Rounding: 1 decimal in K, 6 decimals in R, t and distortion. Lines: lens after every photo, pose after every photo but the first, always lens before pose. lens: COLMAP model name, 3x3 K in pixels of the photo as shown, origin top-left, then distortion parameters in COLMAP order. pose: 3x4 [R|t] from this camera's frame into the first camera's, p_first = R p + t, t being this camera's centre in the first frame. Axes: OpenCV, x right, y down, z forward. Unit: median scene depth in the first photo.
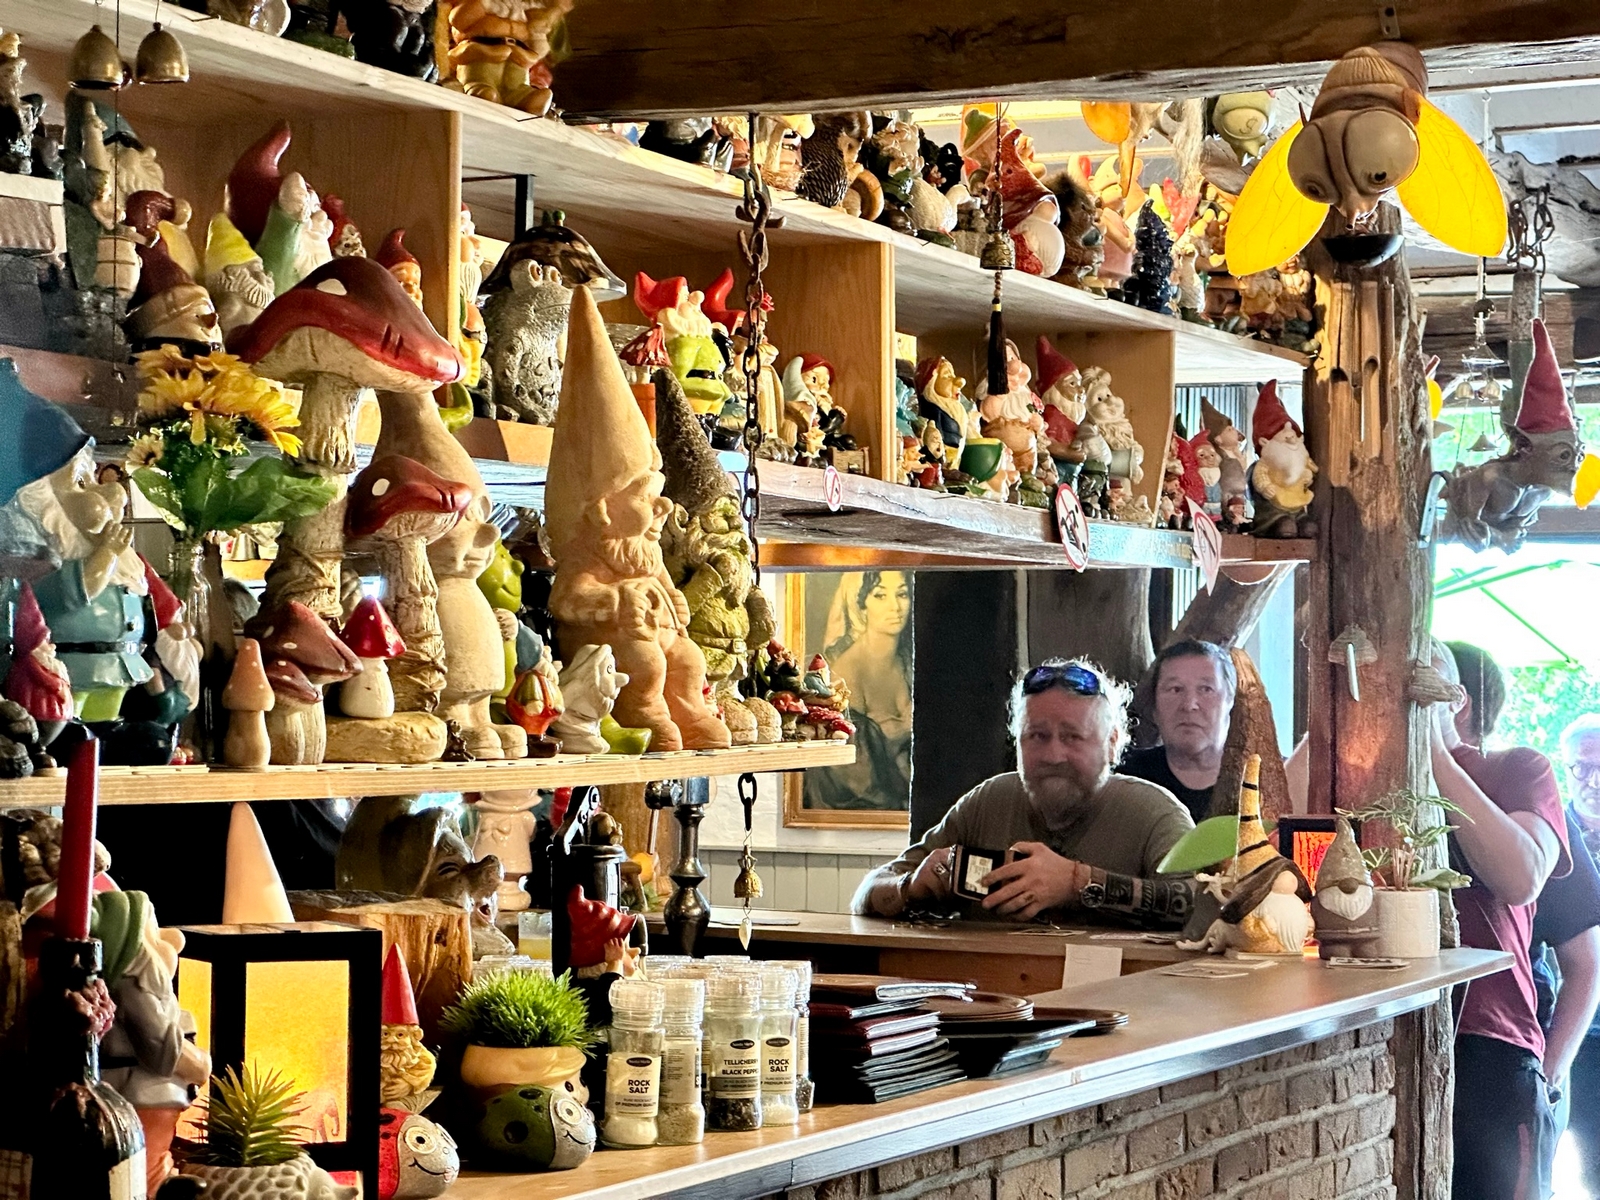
lens RADIAL K [[3595.3, 0, 800.1], [0, 3595.3, 598.3], [0, 0, 1]] dist [0.168708, 0.000000]
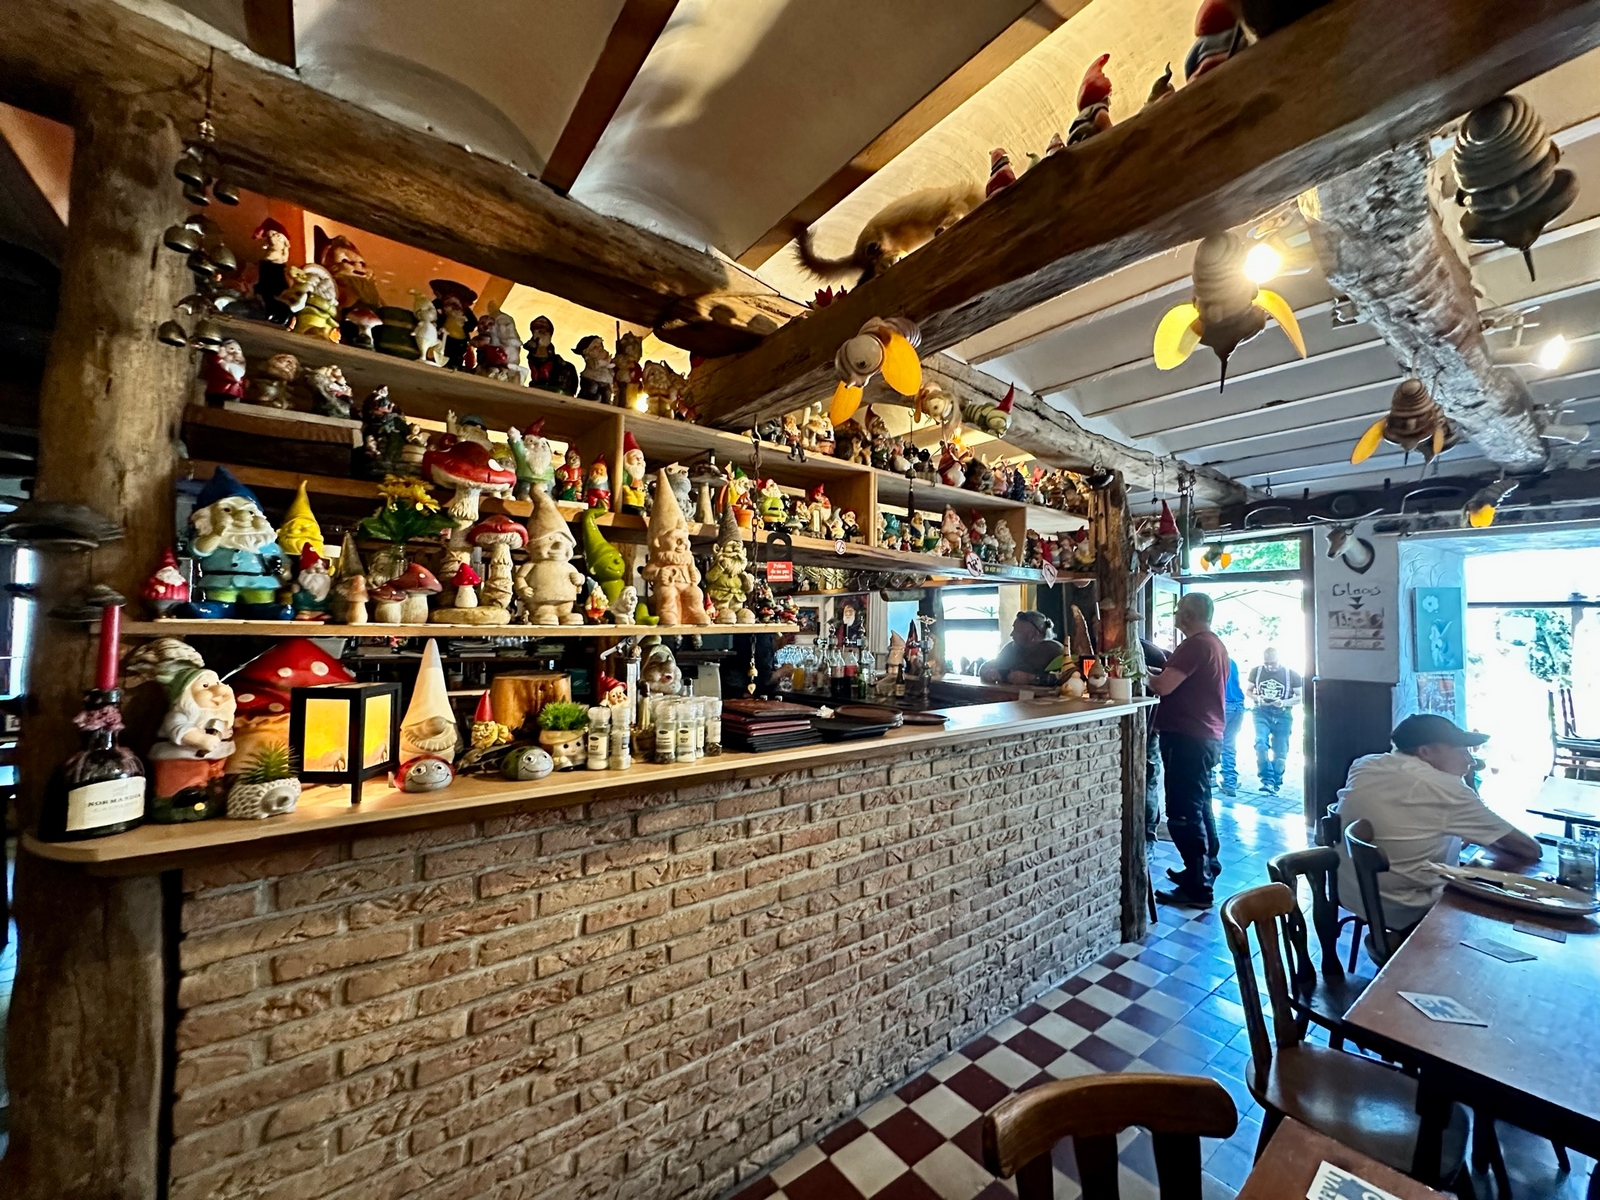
lens RADIAL K [[634.5, 0, 800.6], [0, 634.5, 606.0], [0, 0, 1]] dist [-0.001311, -0.000041]
pose [[0.891081, -0.012841, -0.453662, 0.203272], [0.007792, 0.999885, -0.012996, 0.025150], [0.453777, 0.008046, 0.891079, 0.431265]]
